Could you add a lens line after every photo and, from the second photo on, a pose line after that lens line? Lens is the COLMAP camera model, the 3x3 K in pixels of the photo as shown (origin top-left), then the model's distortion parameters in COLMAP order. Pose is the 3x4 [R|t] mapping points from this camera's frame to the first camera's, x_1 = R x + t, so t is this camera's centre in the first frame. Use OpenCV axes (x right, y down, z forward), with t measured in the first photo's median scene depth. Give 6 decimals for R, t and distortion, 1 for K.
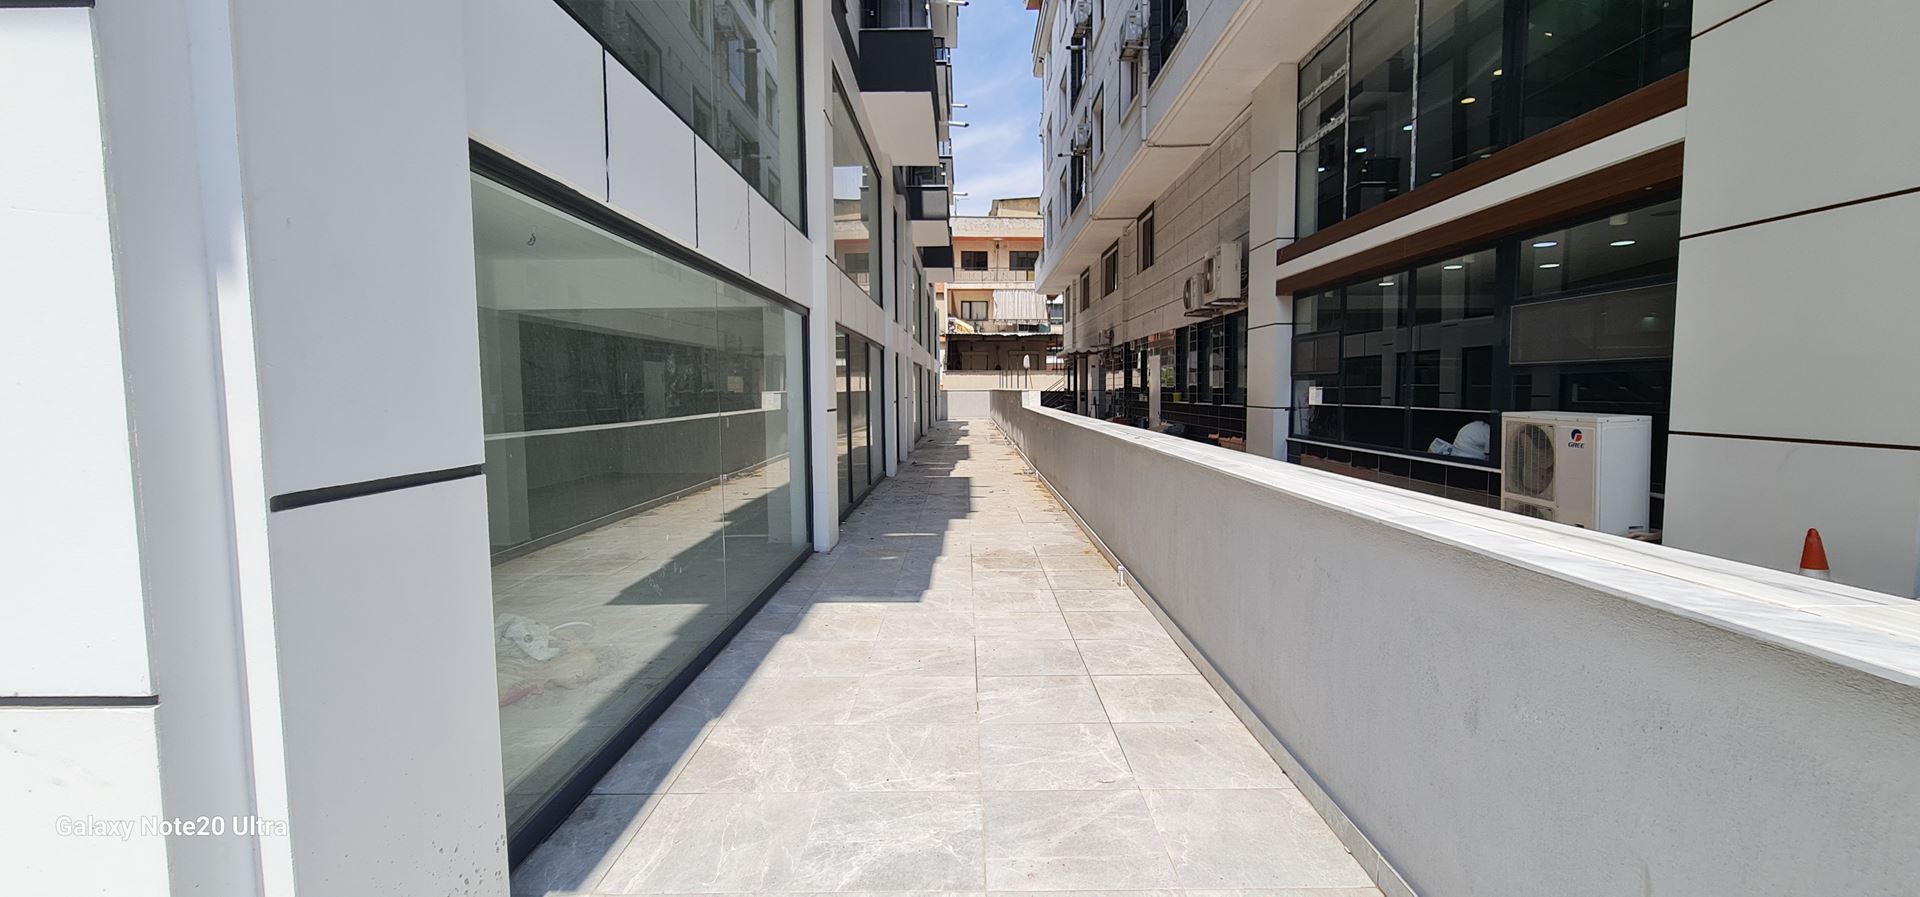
lens RADIAL K [[777.4, 0, 969.0], [0, 777.4, 445.5], [0, 0, 1]] dist [-0.009632, 0.000401]
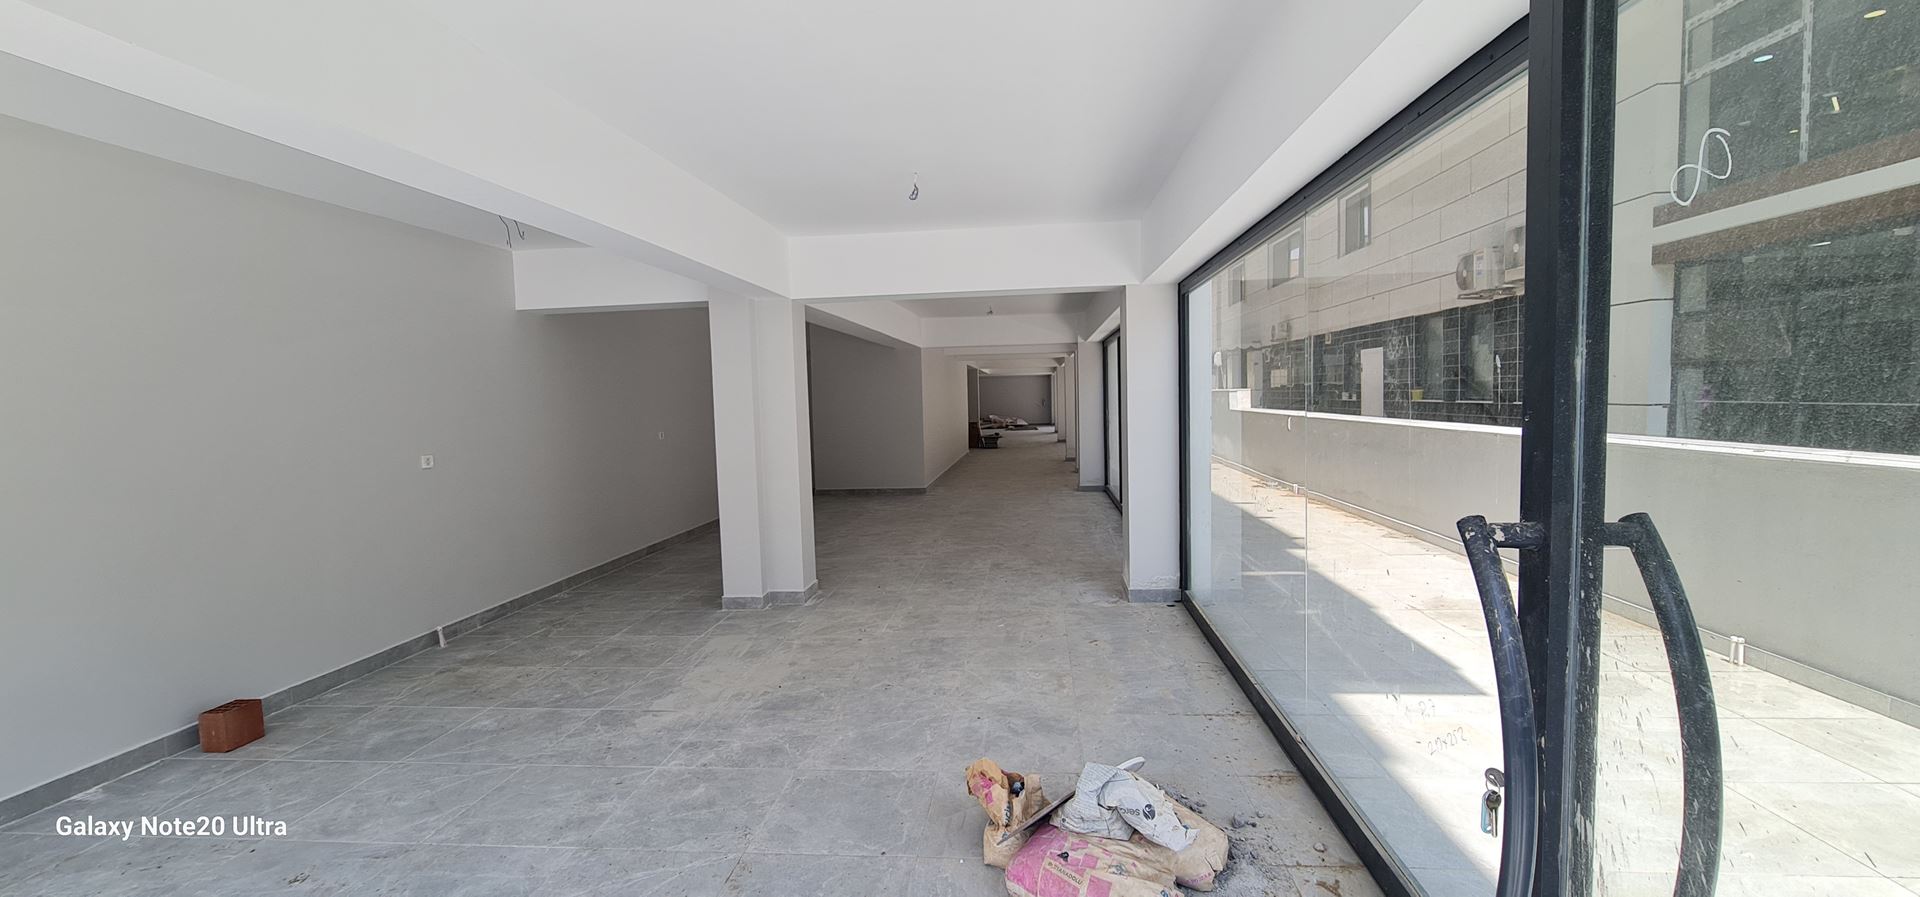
lens RADIAL K [[777.4, 0, 969.0], [0, 777.4, 445.5], [0, 0, 1]] dist [-0.009632, 0.000401]
pose [[0.995805, -0.013154, -0.090553, -0.236243], [0.012695, 0.999904, -0.005635, -0.010964], [0.090618, 0.004462, 0.995876, 0.143552]]
